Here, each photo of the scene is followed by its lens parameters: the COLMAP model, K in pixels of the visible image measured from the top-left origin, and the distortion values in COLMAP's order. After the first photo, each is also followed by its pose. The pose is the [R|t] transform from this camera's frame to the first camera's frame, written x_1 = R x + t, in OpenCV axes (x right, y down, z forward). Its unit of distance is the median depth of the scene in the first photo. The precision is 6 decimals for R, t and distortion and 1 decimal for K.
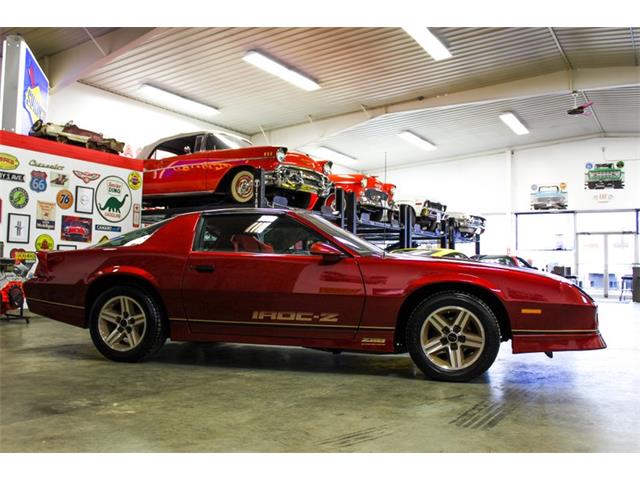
lens RADIAL K [[617.0, 0, 320.0], [0, 617.0, 240.0], [0, 0, 1]] dist [-0.106719, 0.084069]
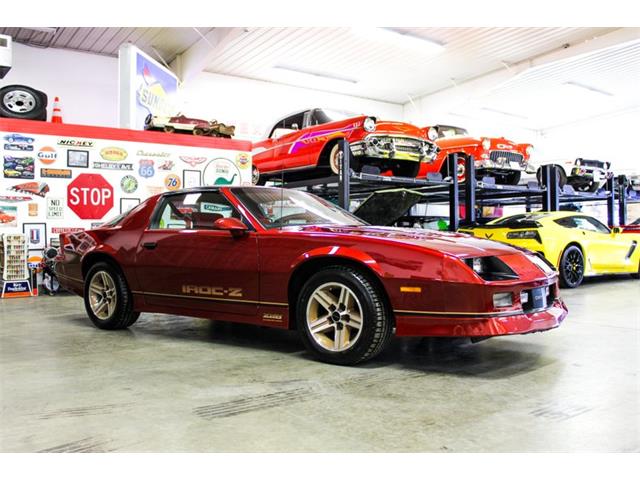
lens RADIAL K [[600.3, 0, 320.0], [0, 600.3, 240.0], [0, 0, 1]] dist [-0.140010, 0.145468]
pose [[0.925373, -0.023393, -0.378336, 0.221298], [0.043500, 0.998054, 0.044685, 0.001546], [0.376554, -0.057808, 0.924589, 0.069157]]
